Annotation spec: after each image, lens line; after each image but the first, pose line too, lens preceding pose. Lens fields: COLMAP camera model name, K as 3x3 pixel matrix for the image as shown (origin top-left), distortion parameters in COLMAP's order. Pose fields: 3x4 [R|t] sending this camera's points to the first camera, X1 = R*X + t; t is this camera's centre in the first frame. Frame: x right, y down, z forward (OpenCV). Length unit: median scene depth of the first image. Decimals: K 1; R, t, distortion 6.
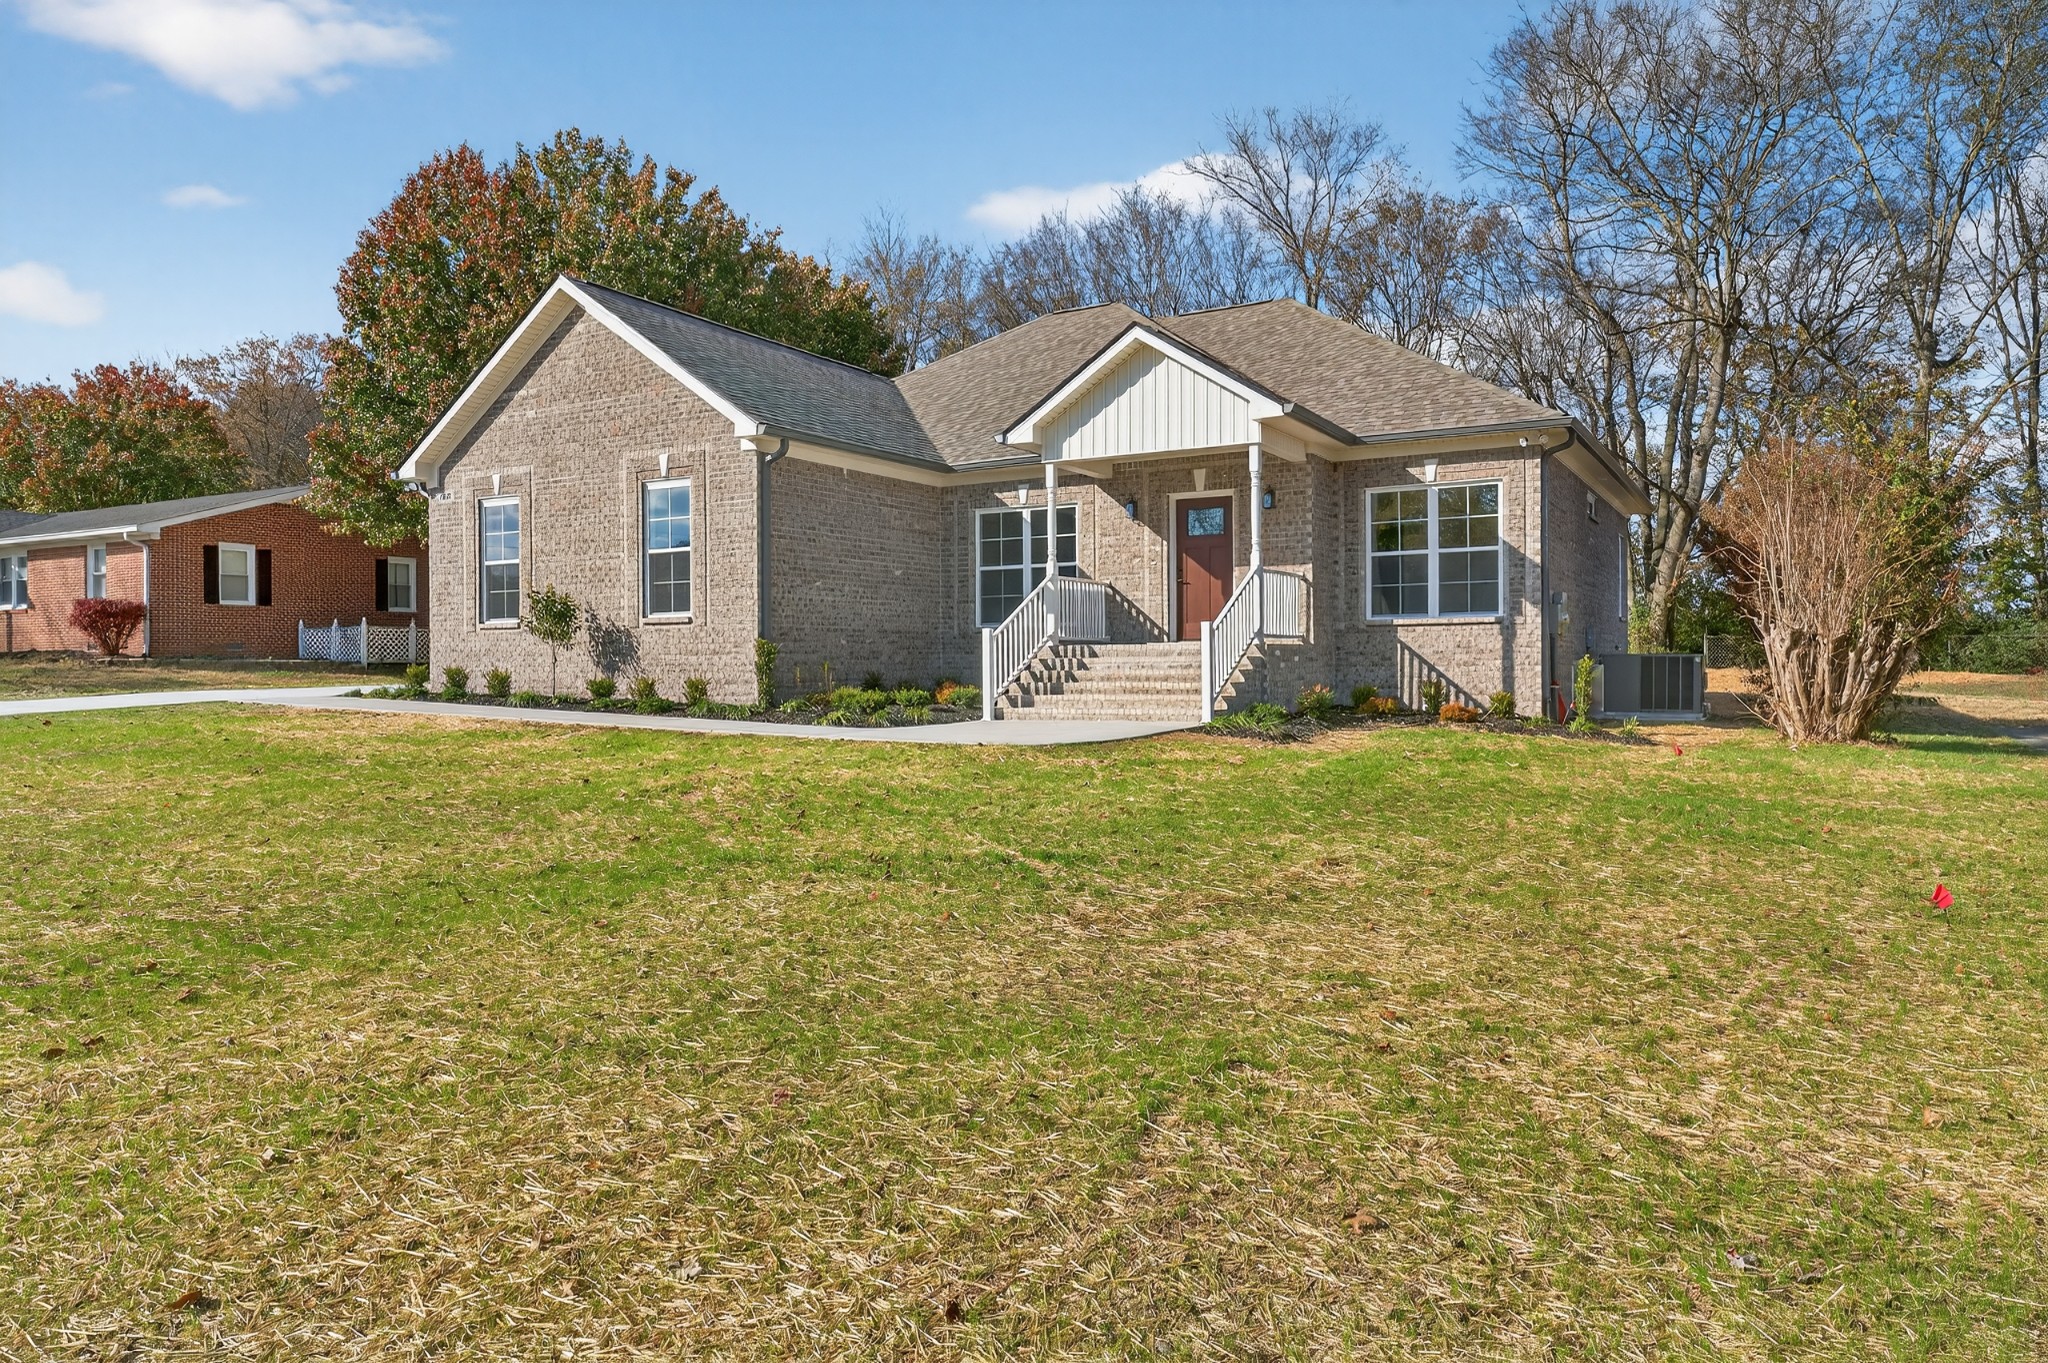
lens RADIAL K [[1340.3, 0, 1031.0], [0, 1340.3, 680.6], [0, 0, 1]] dist [-0.003392, -0.000440]
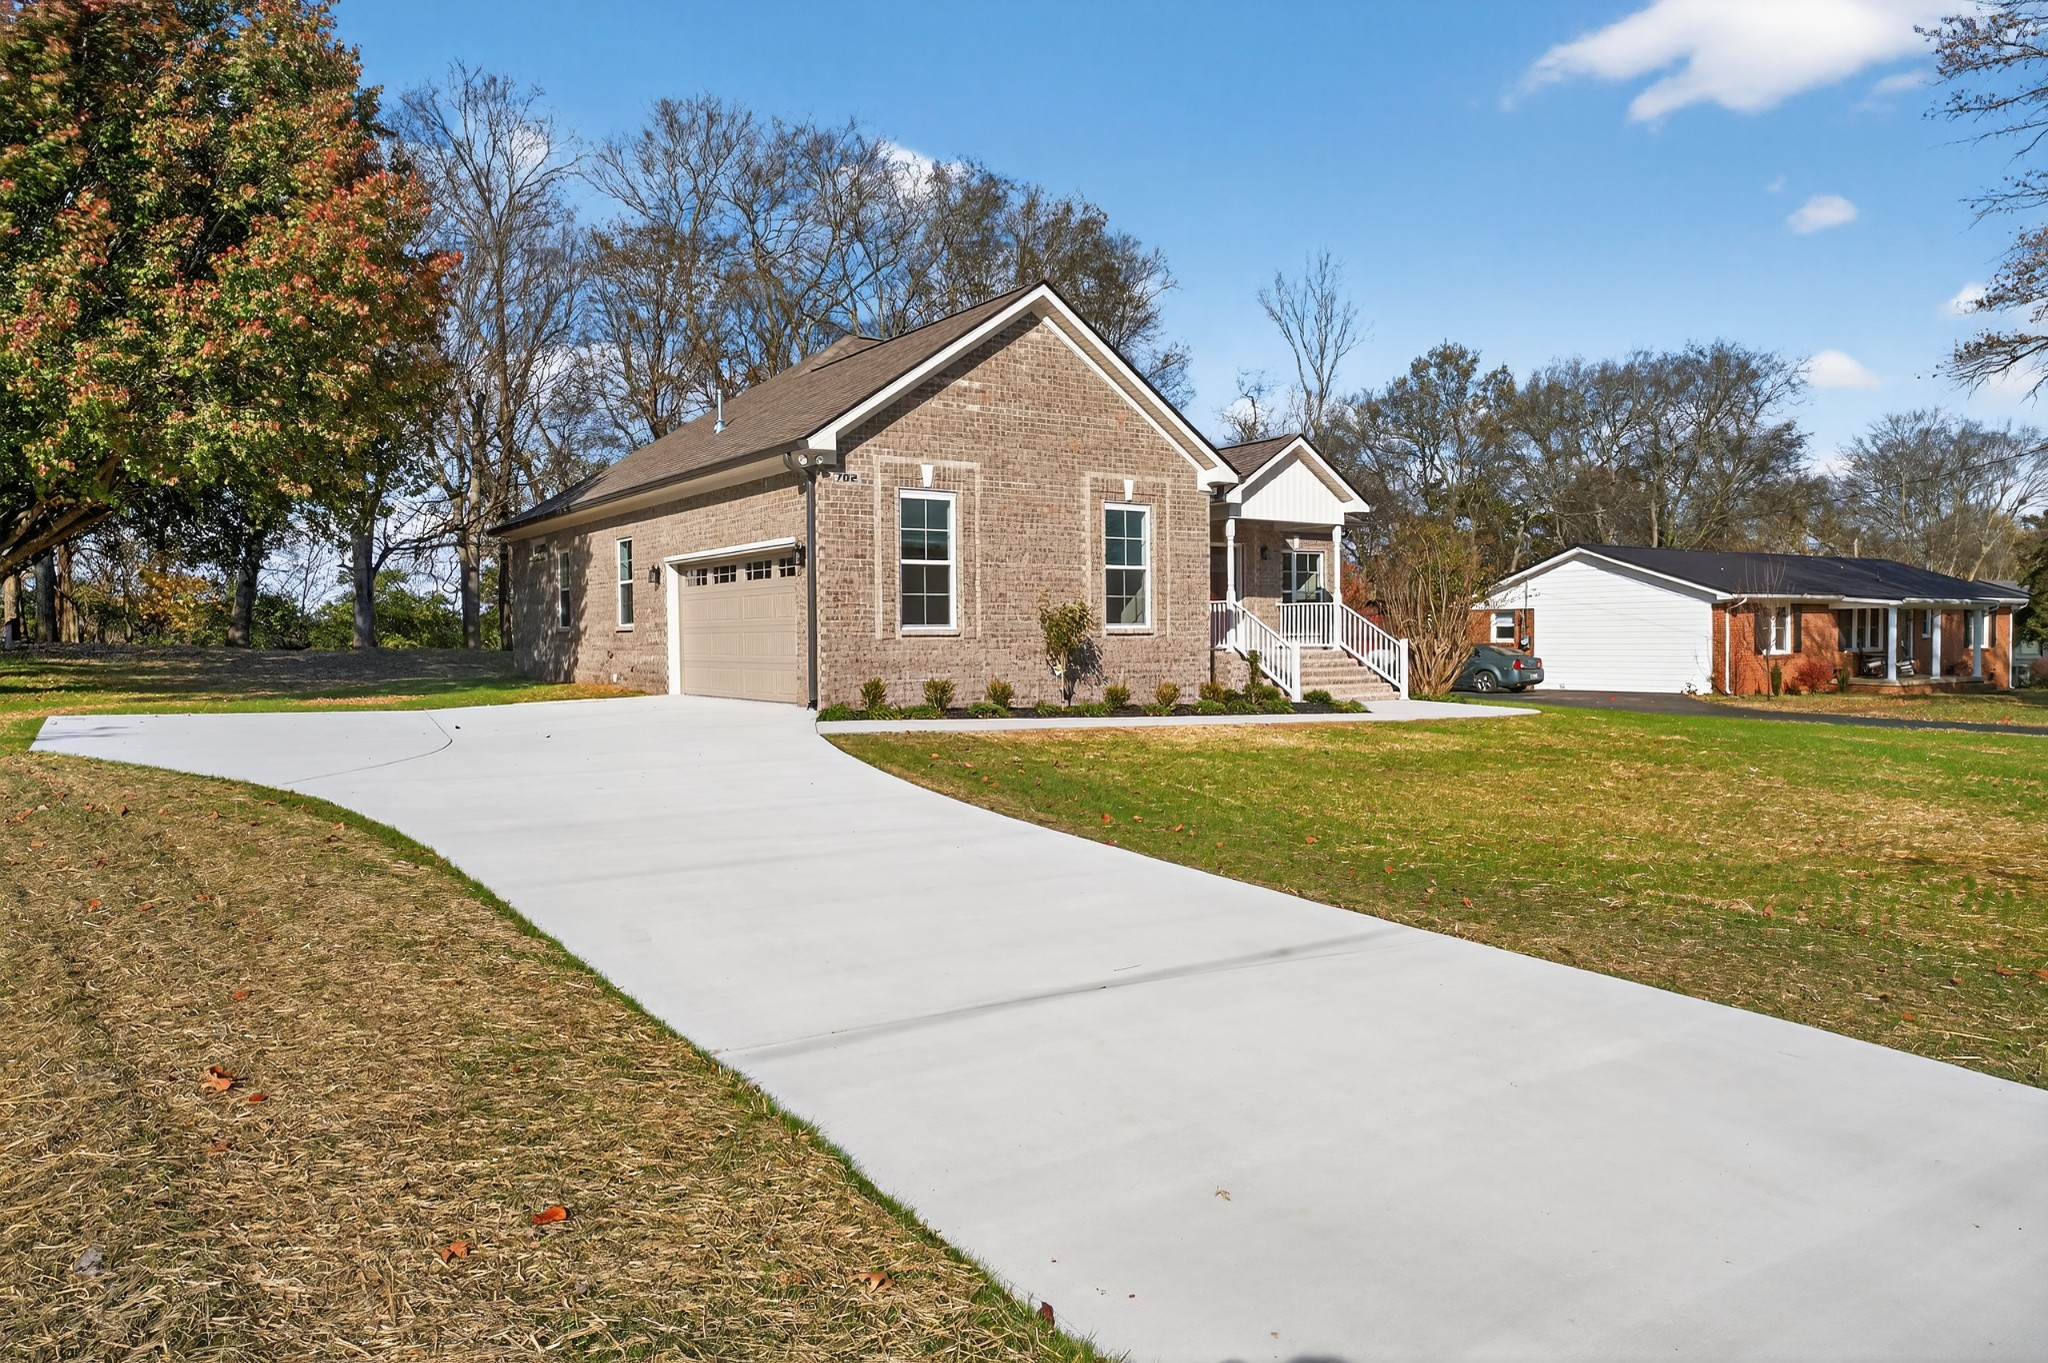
lens RADIAL K [[1340.3, 0, 1031.0], [0, 1340.3, 680.6], [0, 0, 1]] dist [-0.003392, -0.000440]
pose [[0.413784, -0.026878, 0.909978, -1.298828], [0.016590, 0.999621, 0.021982, -0.029676], [-0.910224, 0.006001, 0.414073, 0.612831]]
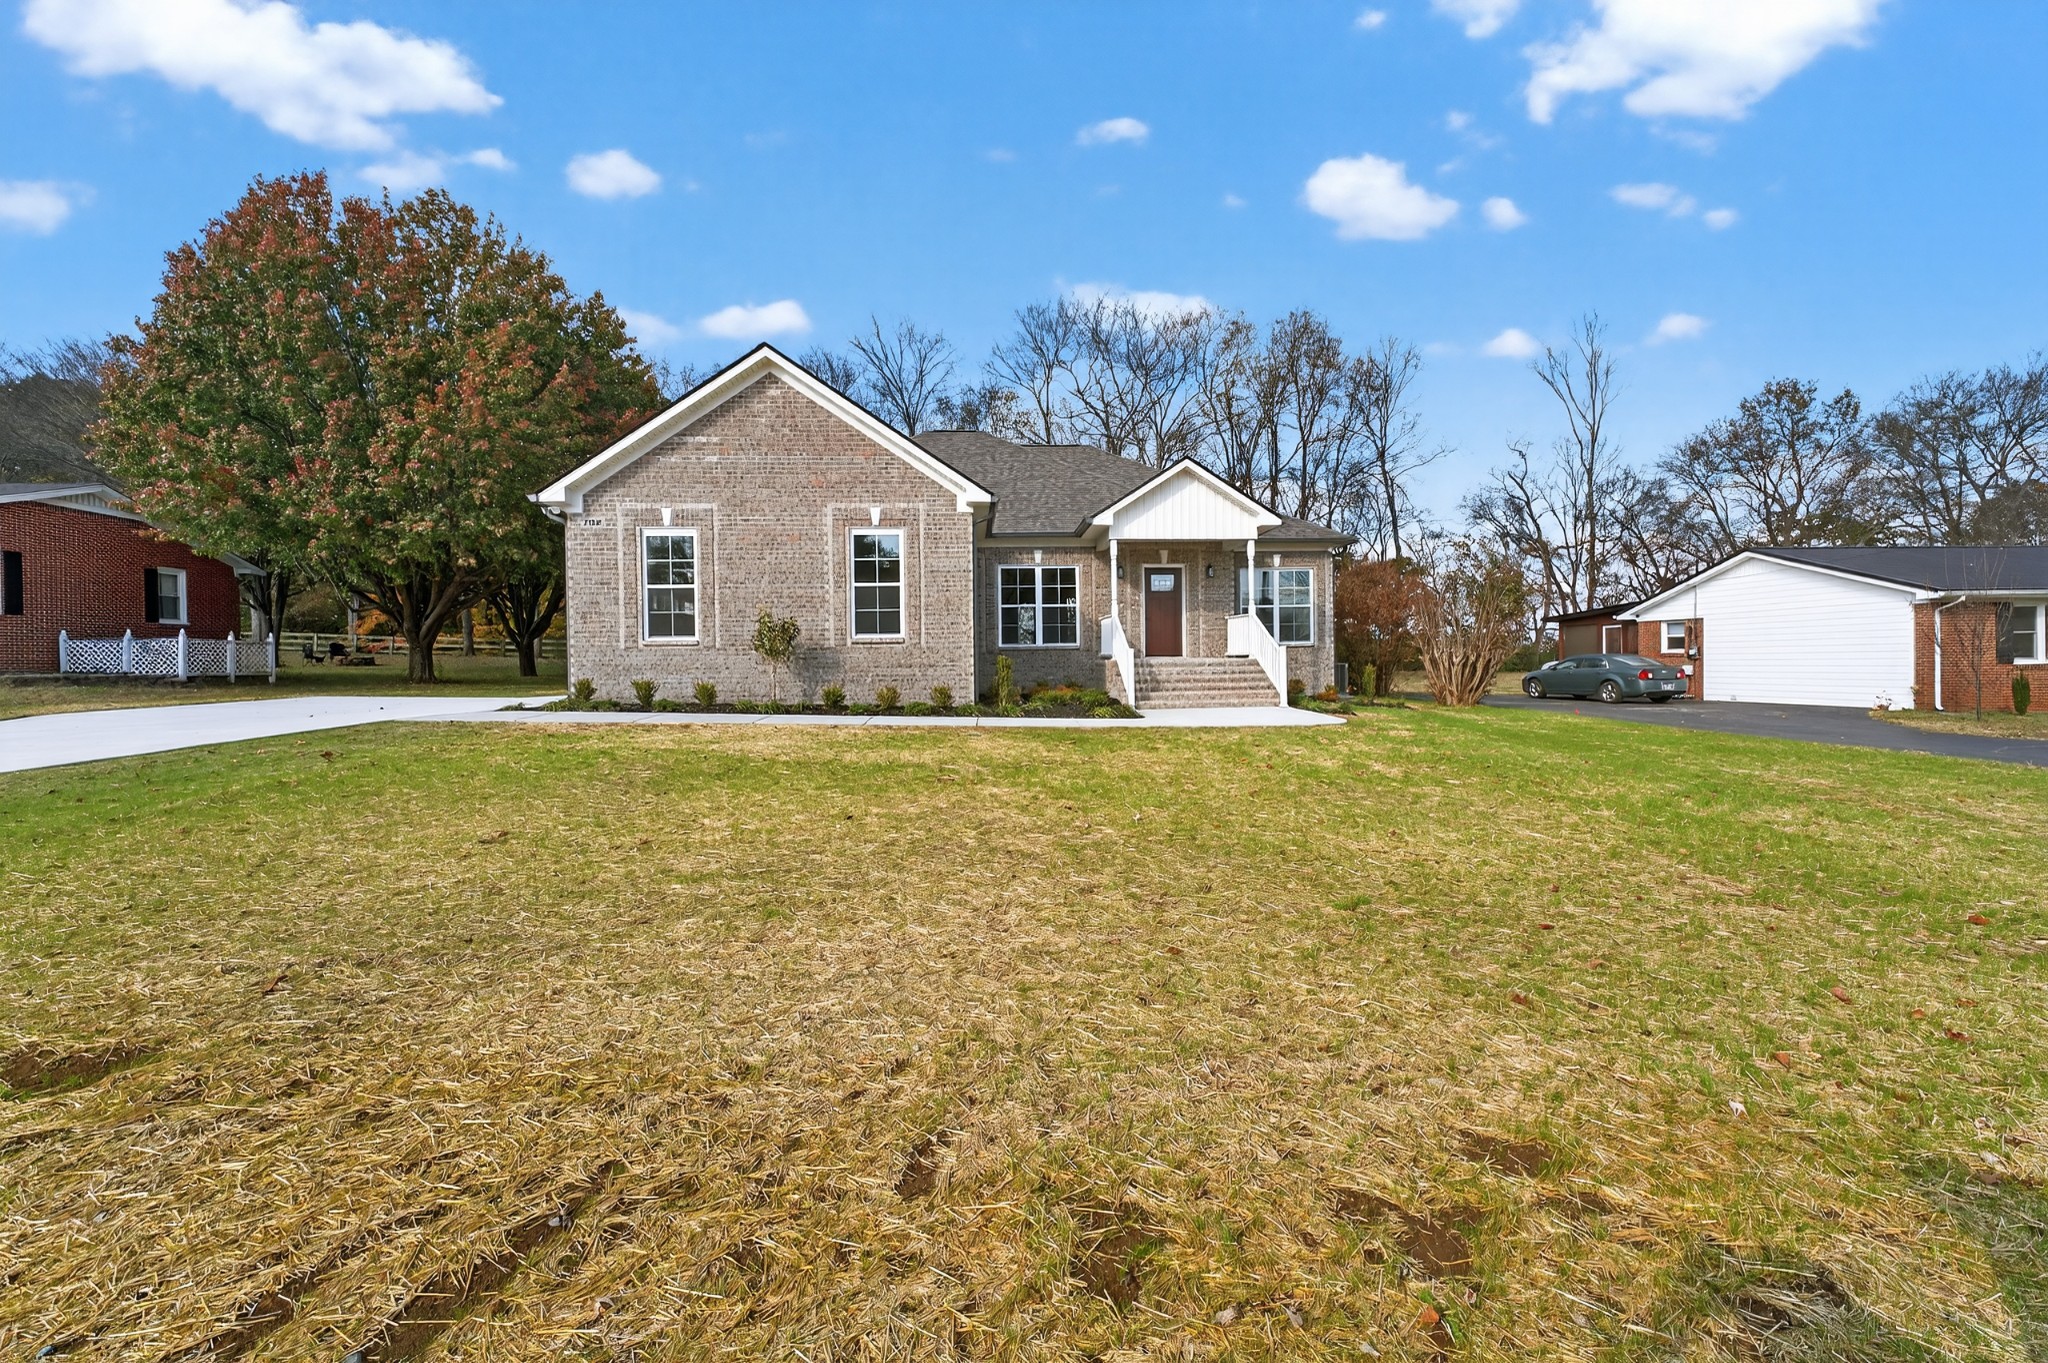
lens RADIAL K [[830.8, 0, 1023.5], [0, 830.8, 674.1], [0, 0, 1]] dist [0.008574, 0.000406]
pose [[0.823909, -0.011788, 0.566599, -0.596766], [0.014765, 0.999891, -0.000667, -0.010587], [-0.566530, 0.008915, 0.823993, 0.279165]]
